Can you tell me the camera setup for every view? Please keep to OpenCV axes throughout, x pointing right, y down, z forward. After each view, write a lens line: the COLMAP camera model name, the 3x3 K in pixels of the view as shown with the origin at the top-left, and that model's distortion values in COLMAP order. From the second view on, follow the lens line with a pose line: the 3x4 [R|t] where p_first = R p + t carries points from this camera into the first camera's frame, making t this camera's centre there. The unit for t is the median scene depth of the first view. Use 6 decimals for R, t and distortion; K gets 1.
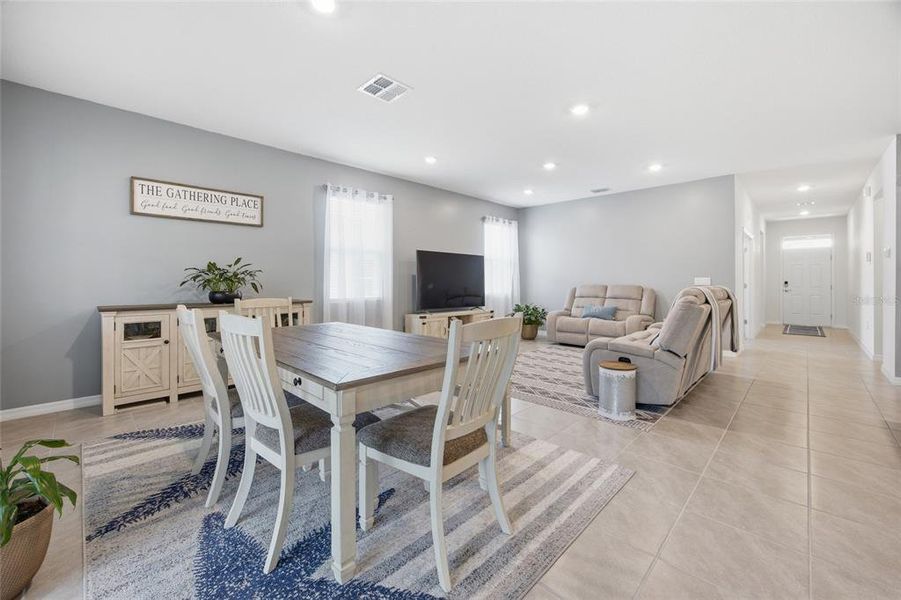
lens RADIAL K [[366.7, 0, 449.8], [0, 366.7, 281.5], [0, 0, 1]] dist [-0.026634, 0.007691]
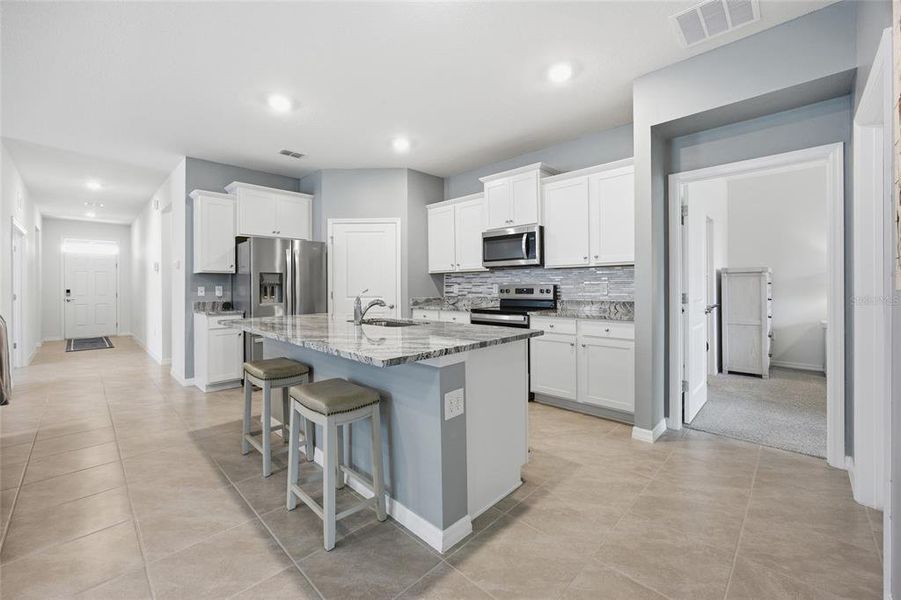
lens RADIAL K [[366.7, 0, 449.8], [0, 366.7, 281.5], [0, 0, 1]] dist [-0.026634, 0.007691]
pose [[-0.007437, 0.007431, 0.999945, 0.102778], [0.007932, 0.999941, -0.007372, -0.010384], [-0.999941, 0.007876, -0.007495, 0.147057]]
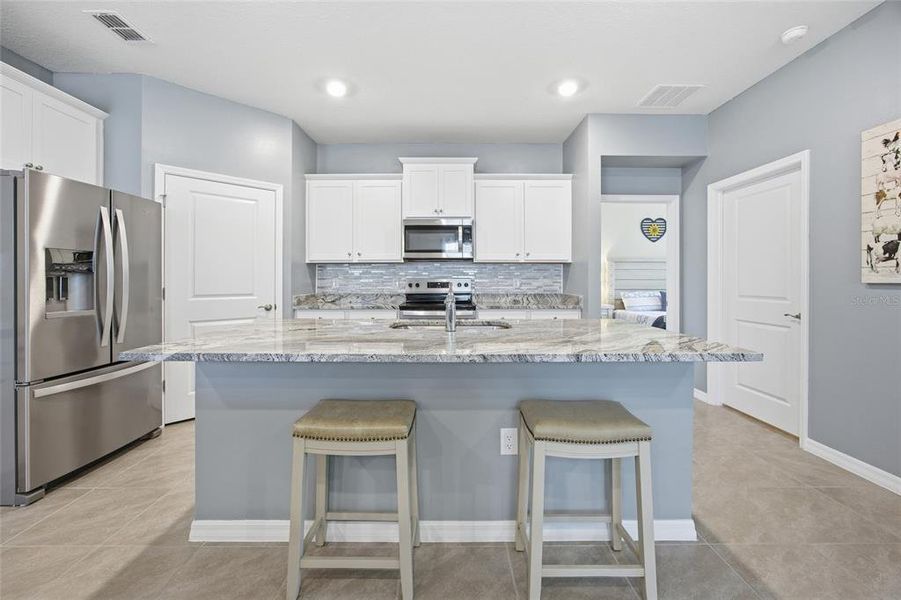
lens RADIAL K [[369.6, 0, 449.9], [0, 369.6, 280.2], [0, 0, 1]] dist [-0.035376, 0.013952]
pose [[-0.707156, -0.004927, 0.707040, 0.325518], [-0.002150, 0.999986, 0.004818, -0.008378], [-0.707054, 0.001886, -0.707157, 0.502690]]
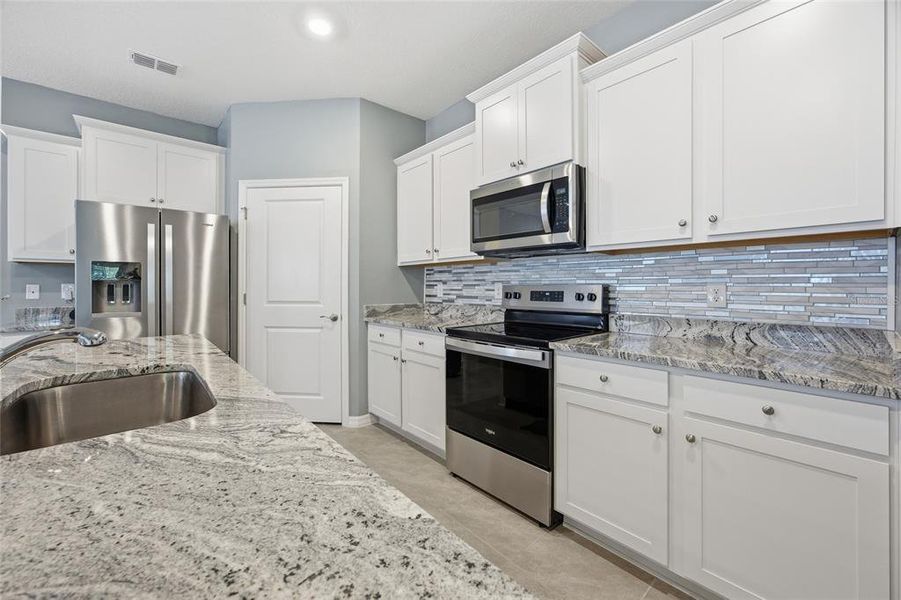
lens RADIAL K [[366.7, 0, 449.8], [0, 366.7, 281.5], [0, 0, 1]] dist [-0.026634, 0.007691]
pose [[0.074005, 0.007770, 0.997228, 0.445758], [0.001177, 0.999968, -0.007879, -0.008305], [-0.997257, 0.001757, 0.073994, 0.064170]]
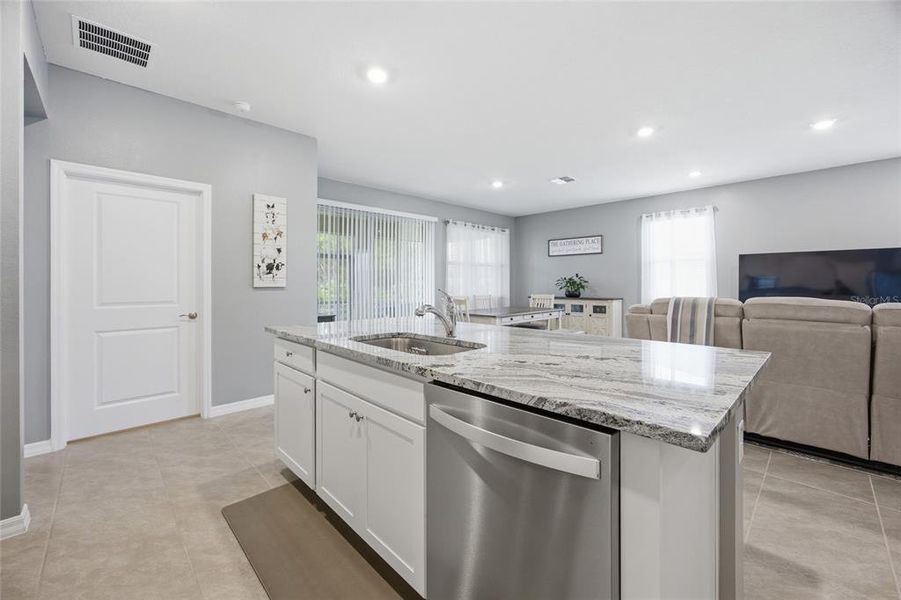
lens RADIAL K [[366.7, 0, 449.8], [0, 366.7, 281.5], [0, 0, 1]] dist [-0.026634, 0.007691]
pose [[-0.019960, -0.005827, -0.999784, 0.912854], [0.001412, 0.999982, -0.005856, -0.009799], [0.999800, -0.001528, -0.019952, 0.264996]]
